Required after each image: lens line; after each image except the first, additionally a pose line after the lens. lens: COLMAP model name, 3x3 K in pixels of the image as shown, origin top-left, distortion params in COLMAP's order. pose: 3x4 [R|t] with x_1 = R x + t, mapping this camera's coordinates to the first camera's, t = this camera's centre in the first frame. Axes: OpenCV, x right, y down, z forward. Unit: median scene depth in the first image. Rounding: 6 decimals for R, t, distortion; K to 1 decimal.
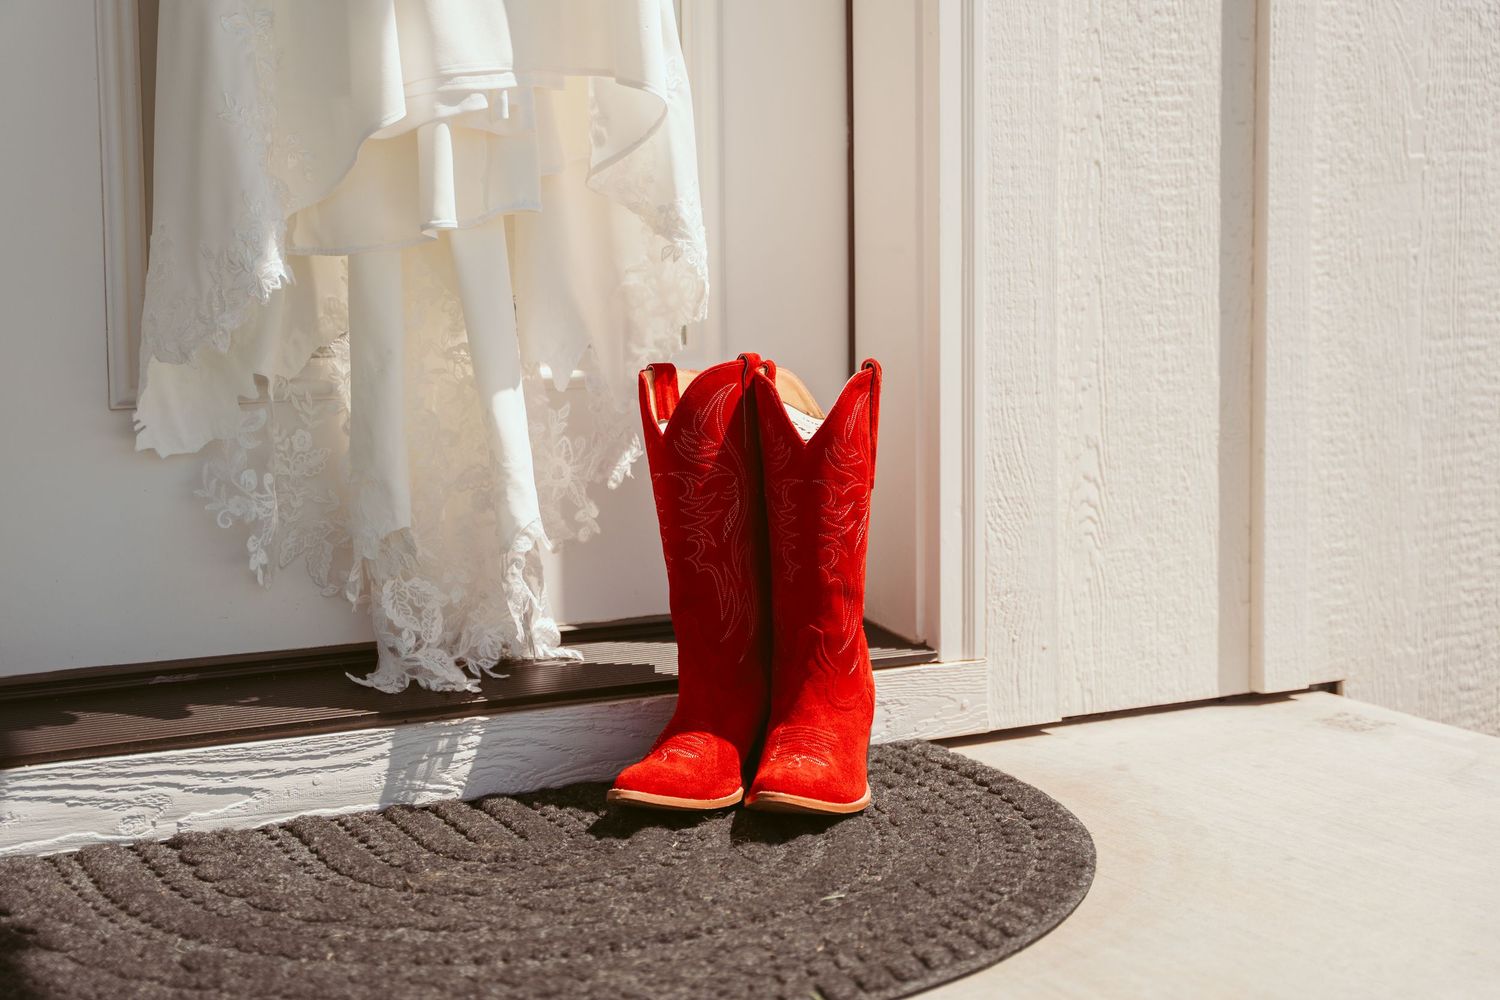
lens RADIAL K [[2234.9, 0, 746.2], [0, 2234.9, 489.5], [0, 0, 1]] dist [0.007882, 0.000000]
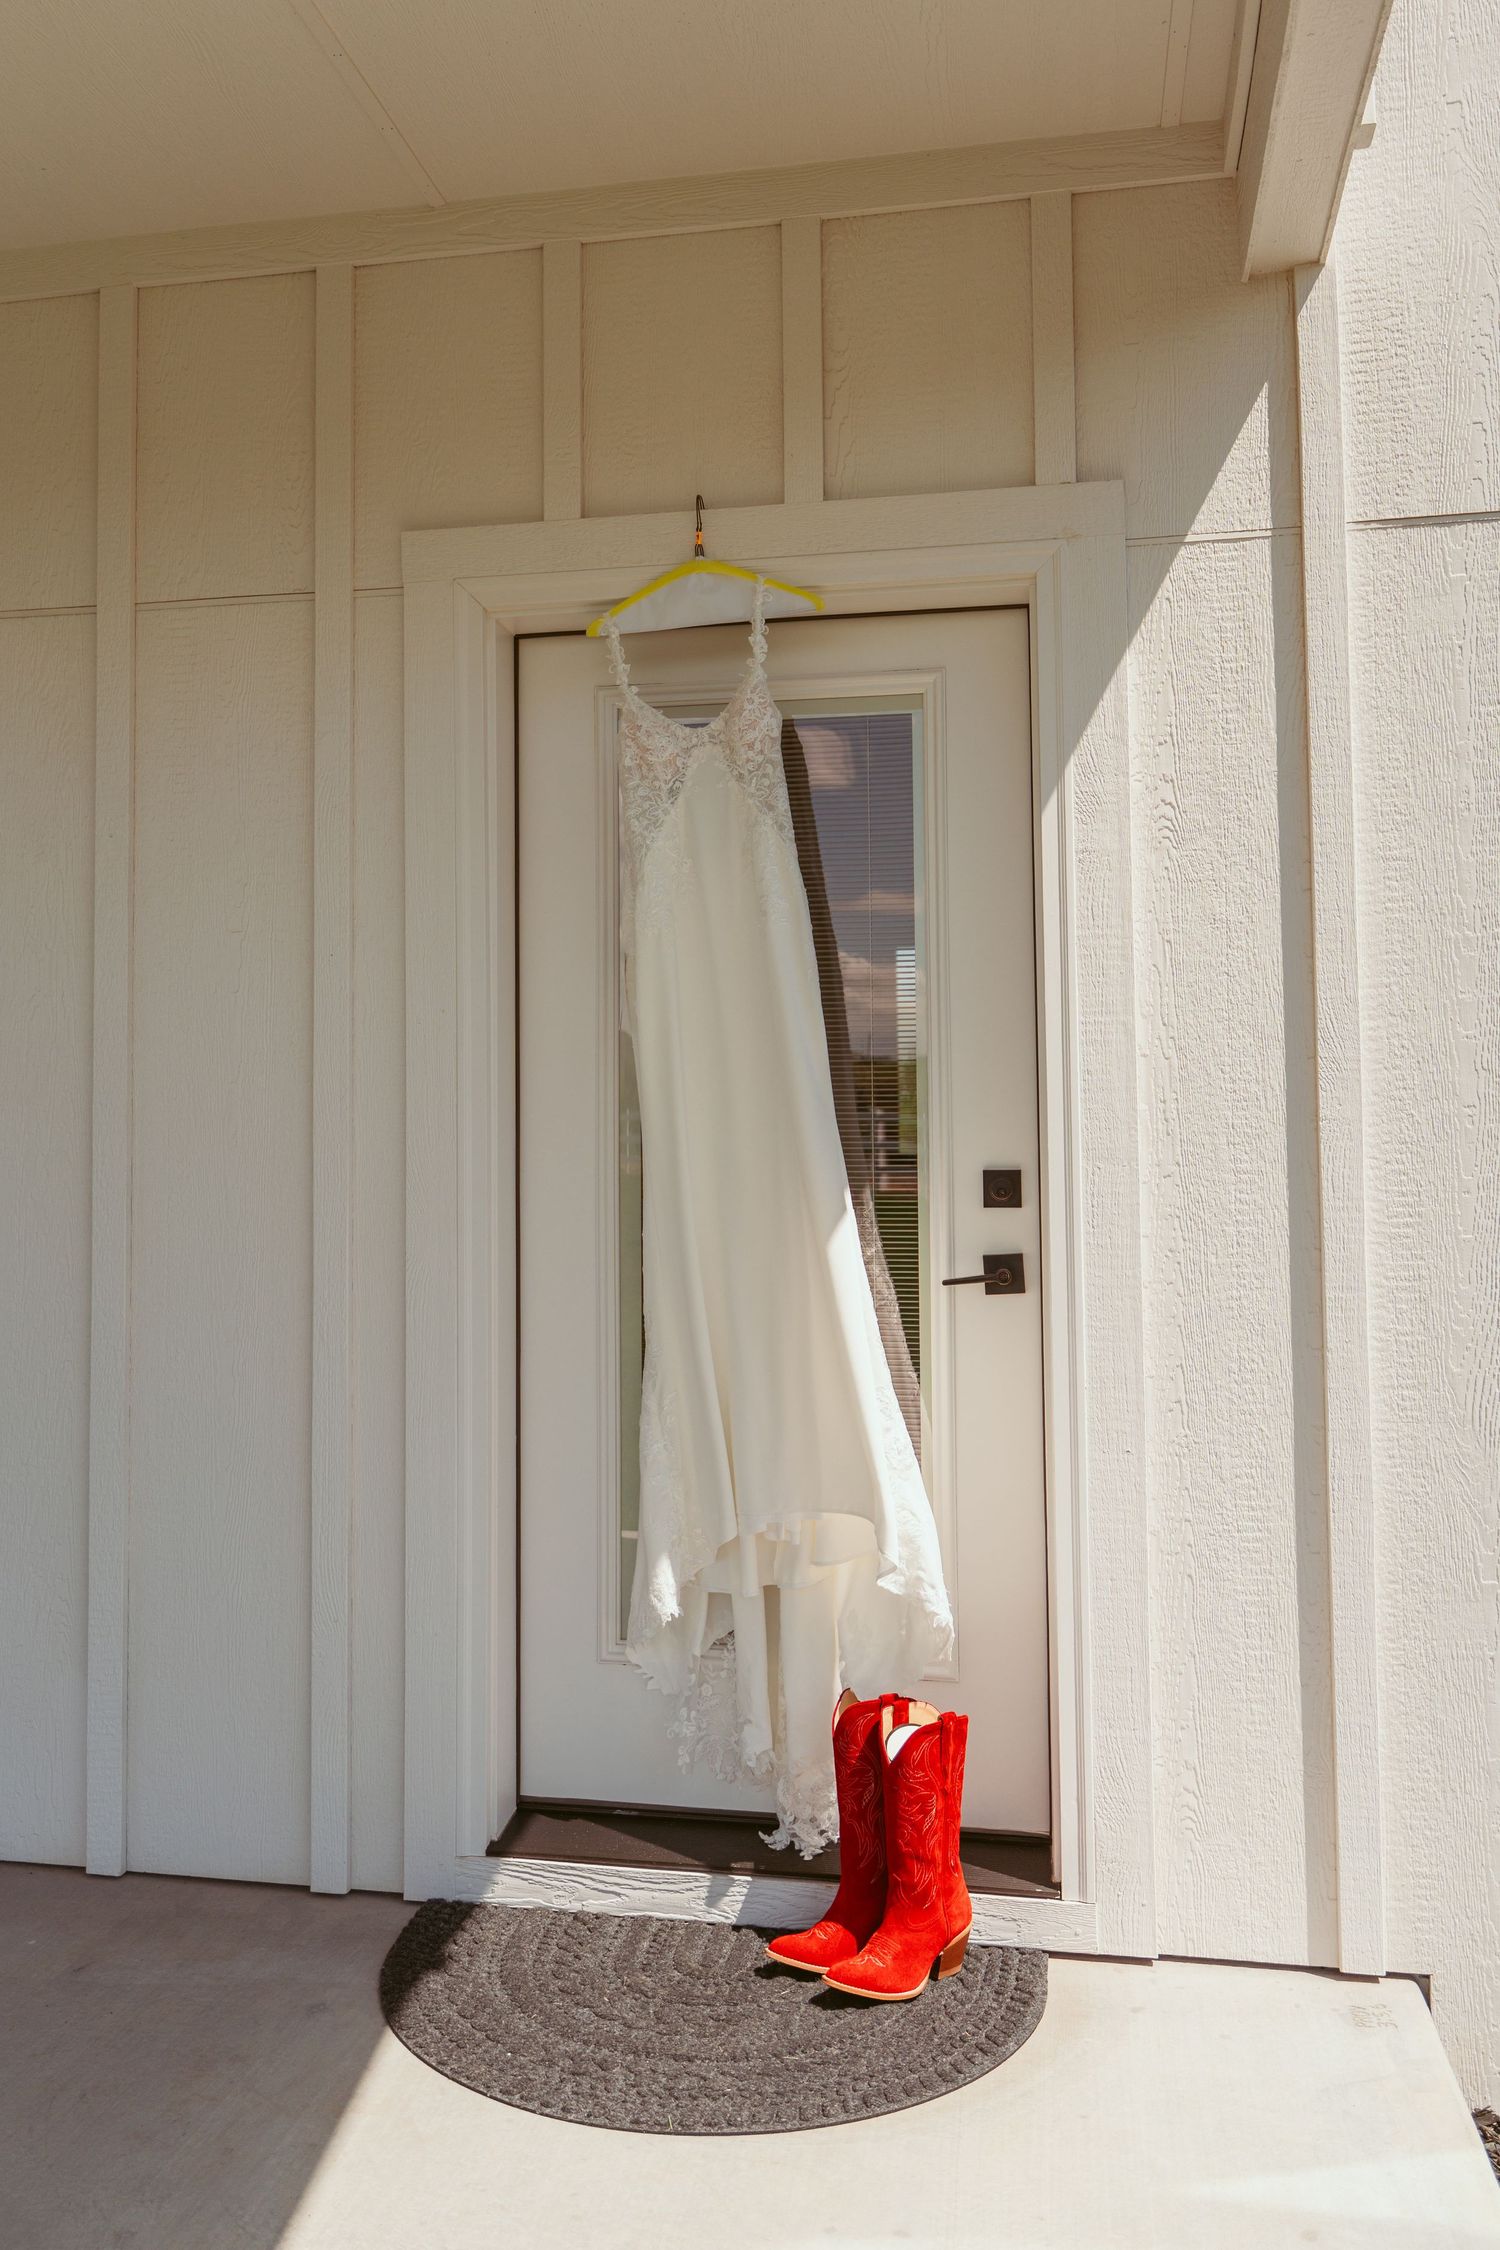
lens RADIAL K [[1926.1, 0, 683.8], [0, 1926.1, 1025.3], [0, 0, 1]] dist [0.024740, -0.040076]
pose [[0.772246, -0.024244, -0.634861, 0.756173], [-0.071207, 0.989673, -0.124409, -0.339415], [0.631320, 0.141281, 0.762545, -0.269757]]
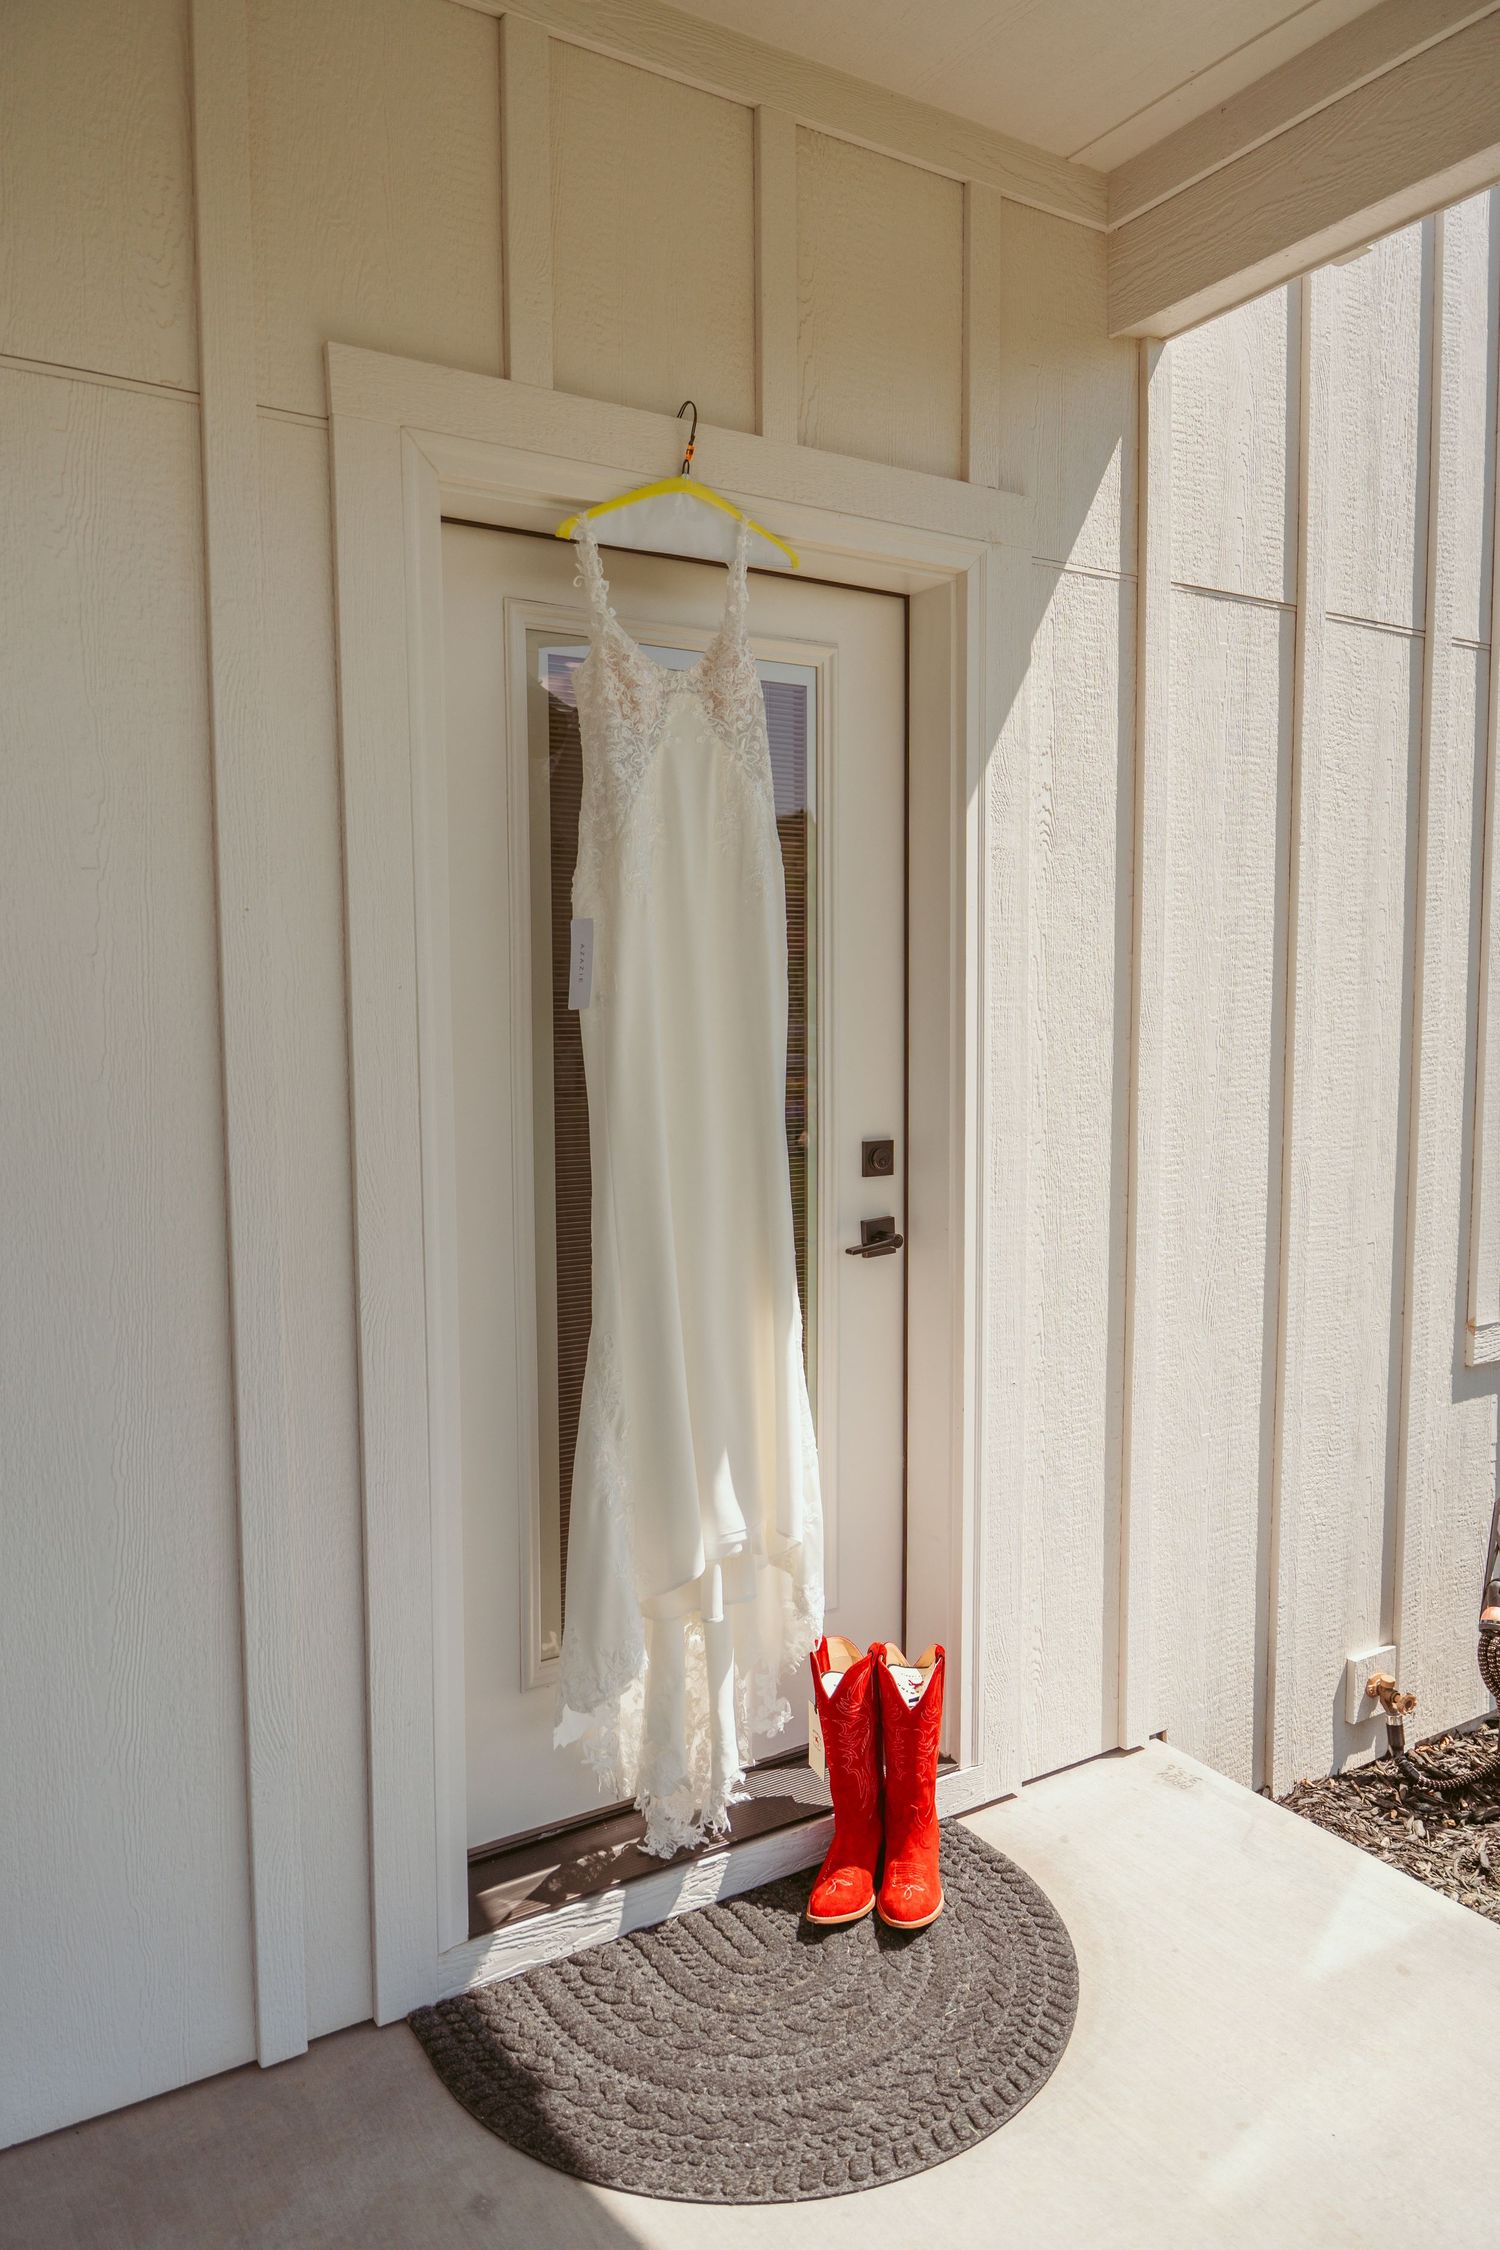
lens RADIAL K [[1539.7, 0, 741.5], [0, 1539.7, 1133.6], [0, 0, 1]] dist [-0.005482, -0.002573]
pose [[0.996991, 0.001757, 0.077492, -0.184585], [-0.000496, 0.999867, -0.016293, -0.414957], [-0.077510, 0.016206, 0.996860, -0.219275]]
